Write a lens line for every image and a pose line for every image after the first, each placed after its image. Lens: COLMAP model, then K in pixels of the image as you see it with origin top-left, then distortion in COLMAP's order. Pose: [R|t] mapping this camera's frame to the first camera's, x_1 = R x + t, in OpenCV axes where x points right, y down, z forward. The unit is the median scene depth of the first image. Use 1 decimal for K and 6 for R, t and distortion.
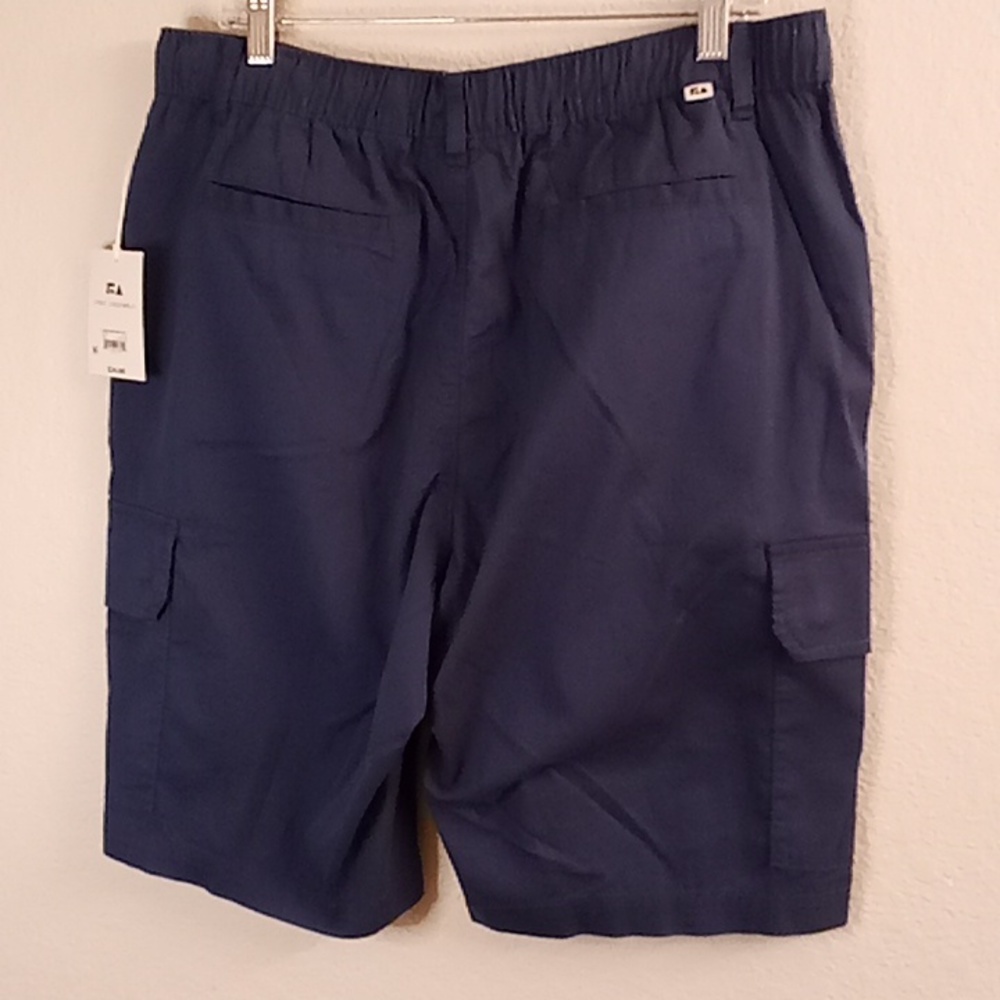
lens RADIAL K [[1400.8, 0, 472.3], [0, 1400.8, 499.2], [0, 0, 1]] dist [0.050650, -0.034103]
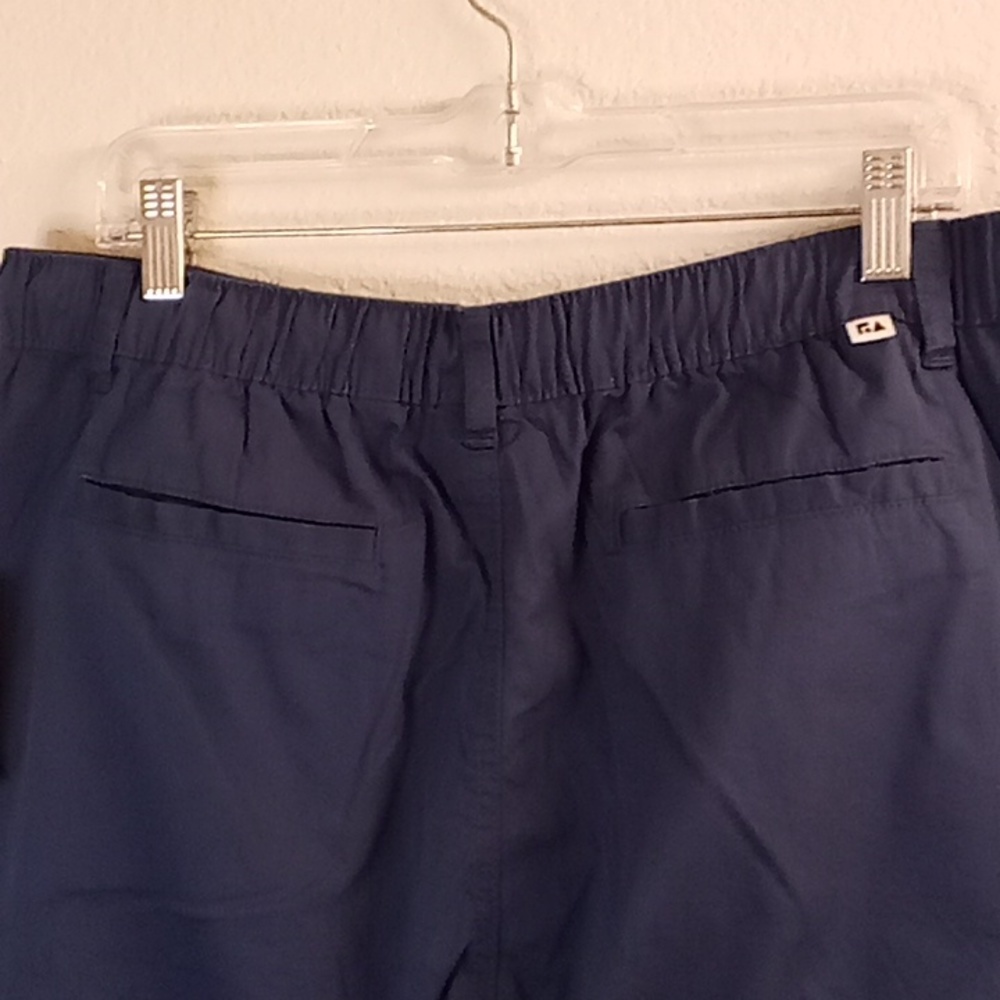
lens RADIAL K [[1358.7, 0, 500.0], [0, 1358.7, 500.0], [0, 0, 1]] dist [0.052864, -0.094957]
pose [[0.994532, -0.040011, 0.096459, -0.063726], [0.051715, 0.991174, -0.122065, -0.139463], [-0.090724, 0.126386, 0.987824, 0.397775]]
